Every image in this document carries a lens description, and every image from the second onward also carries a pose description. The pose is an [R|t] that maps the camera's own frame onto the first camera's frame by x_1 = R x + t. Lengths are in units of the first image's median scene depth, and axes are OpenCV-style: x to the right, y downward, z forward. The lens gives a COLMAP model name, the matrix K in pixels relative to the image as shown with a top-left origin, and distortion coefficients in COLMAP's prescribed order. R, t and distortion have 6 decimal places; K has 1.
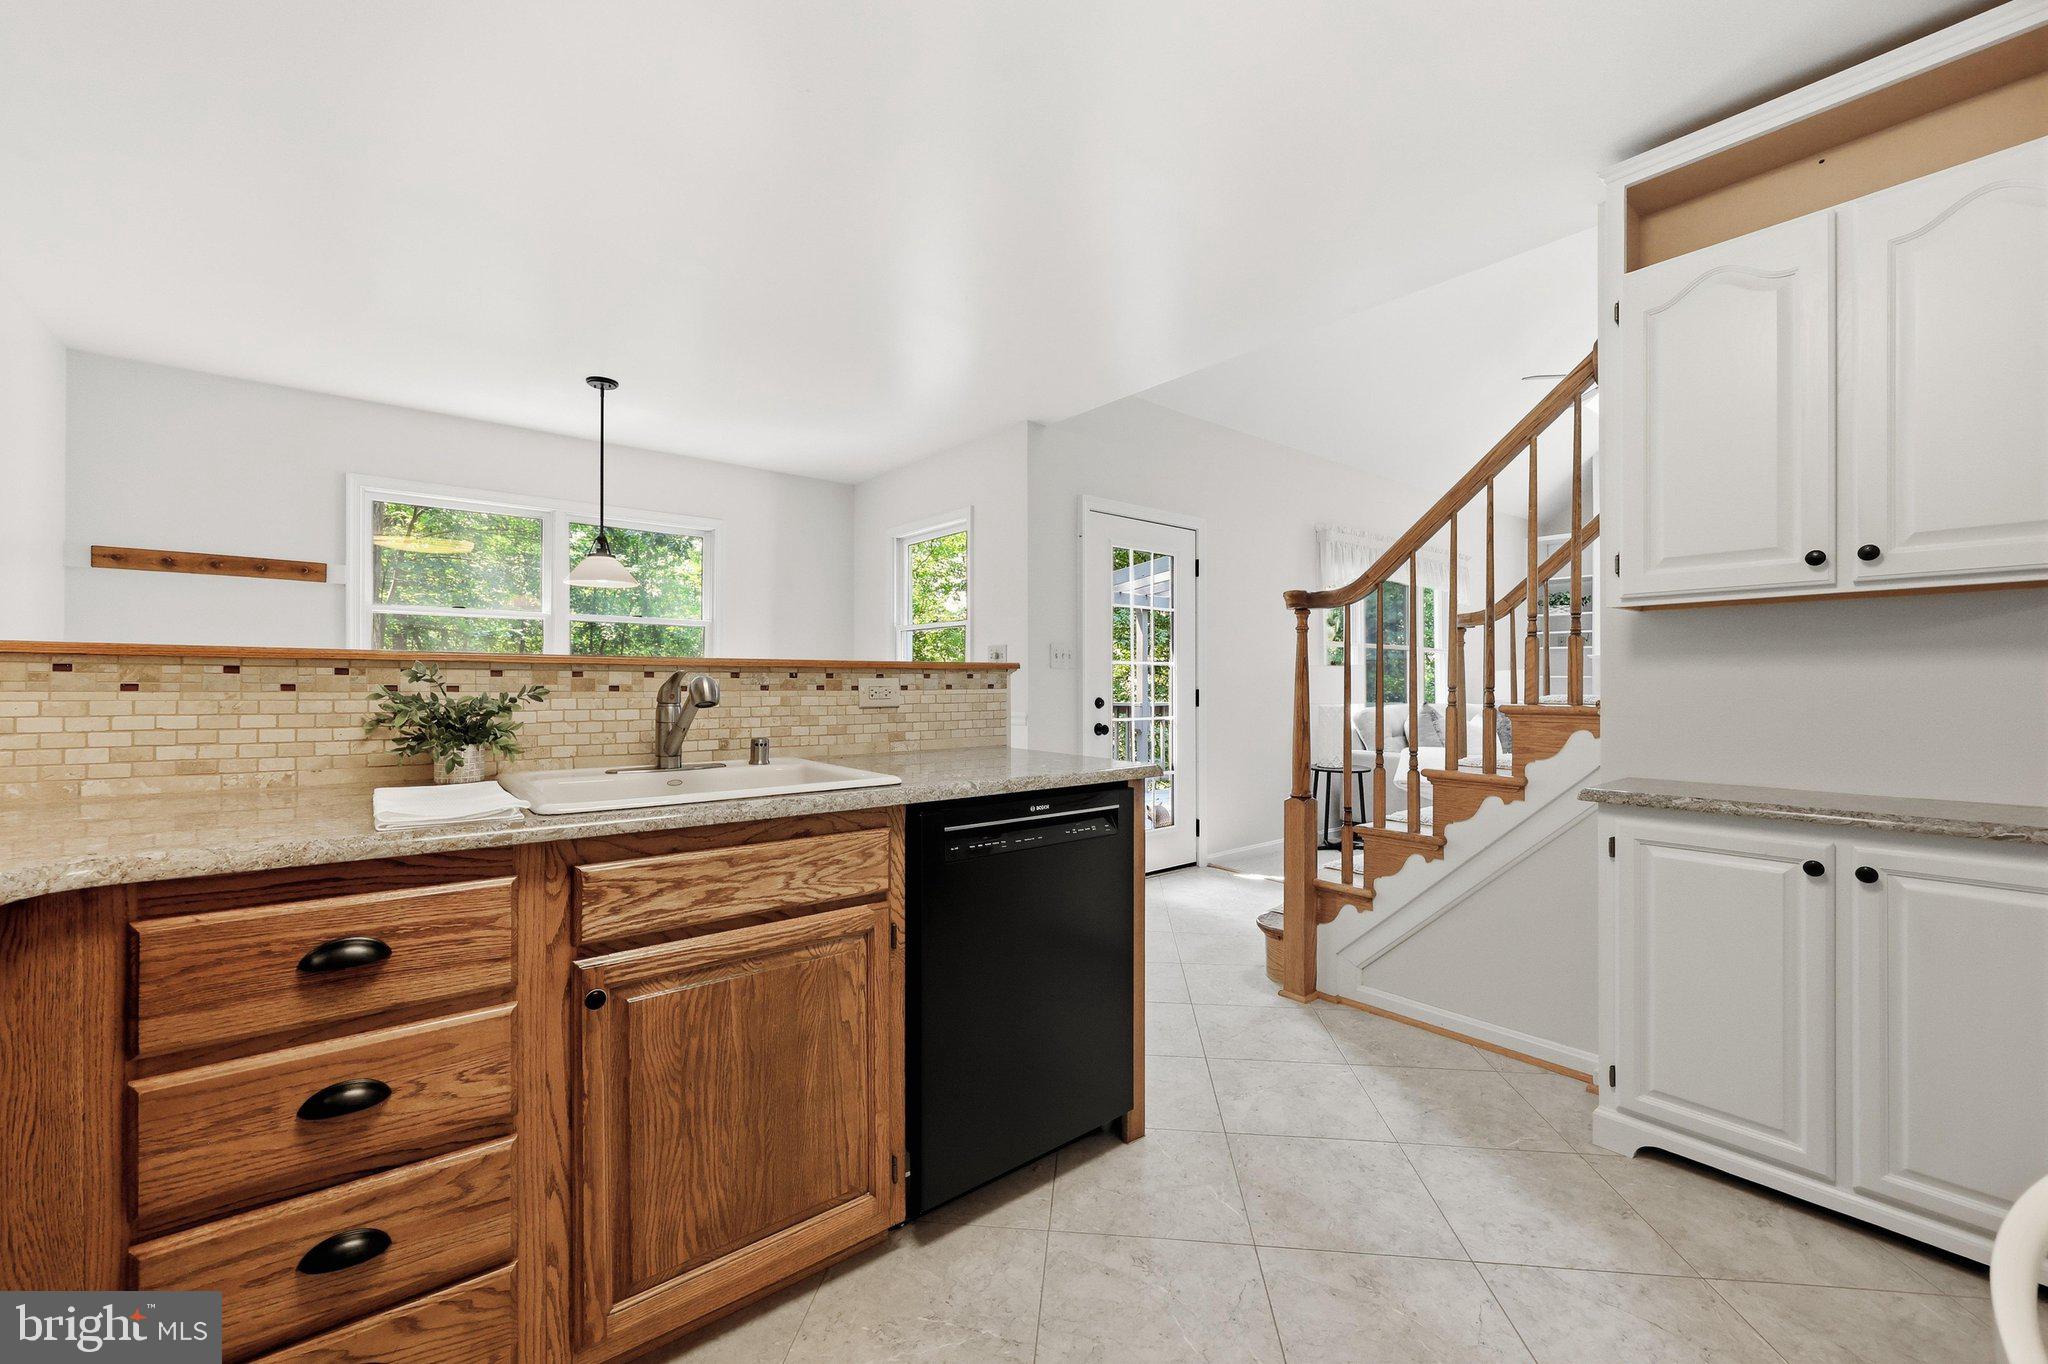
lens RADIAL K [[832.5, 0, 1024.0], [0, 832.5, 682.0], [0, 0, 1]] dist [0.000801, -0.000337]
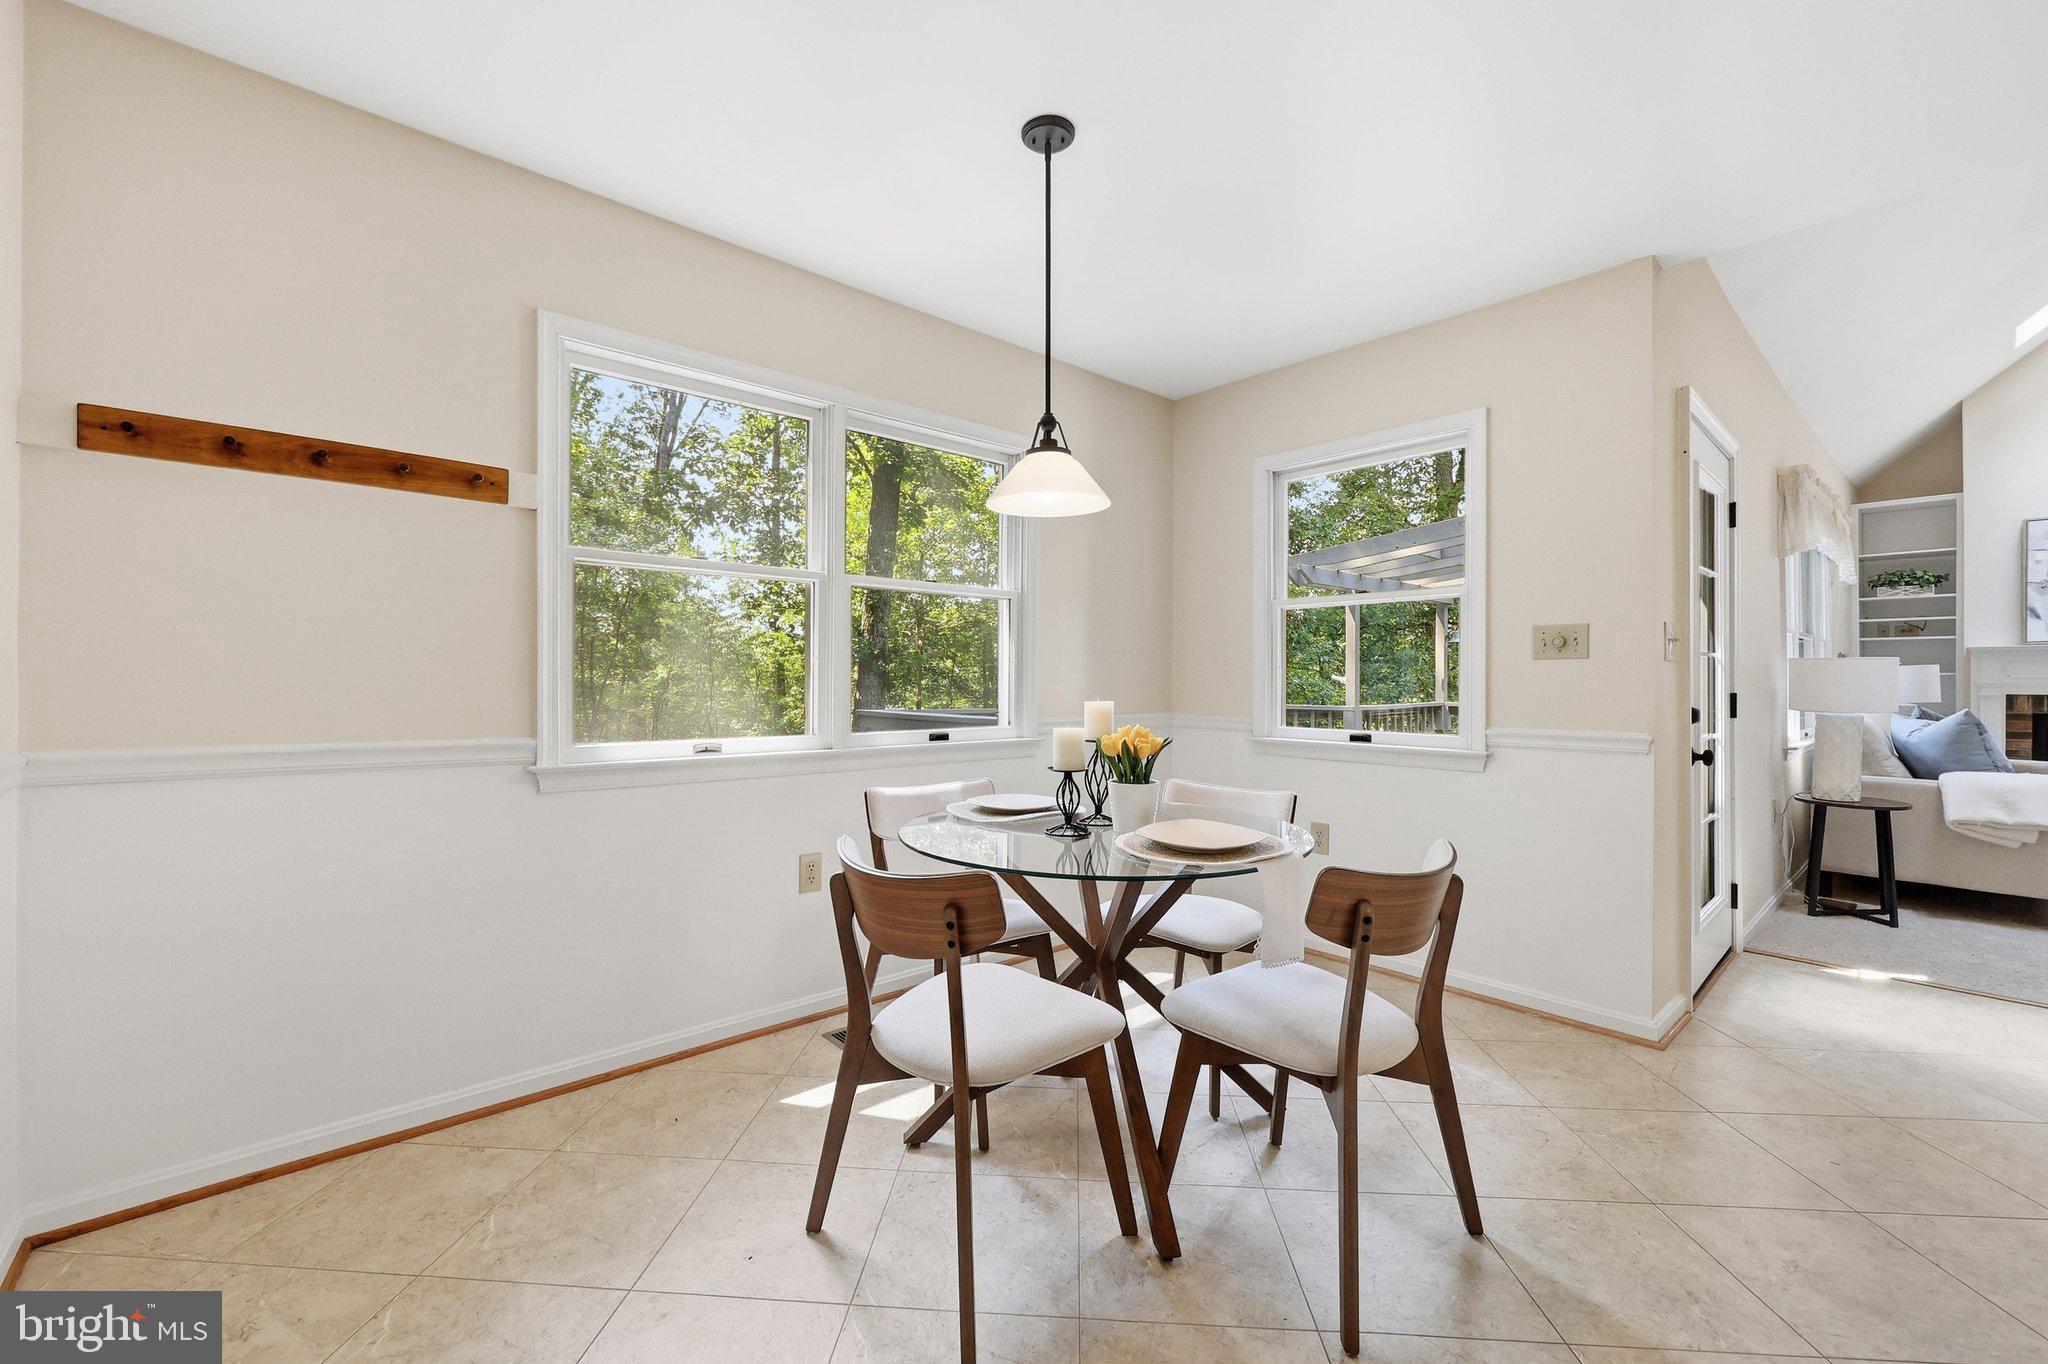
lens RADIAL K [[832.5, 0, 1024.0], [0, 832.5, 682.0], [0, 0, 1]] dist [0.000801, -0.000337]
pose [[0.999319, -0.001093, 0.036881, -0.526079], [0.001238, 0.999992, -0.003890, 0.001570], [-0.036876, 0.003933, 0.999312, 0.443761]]
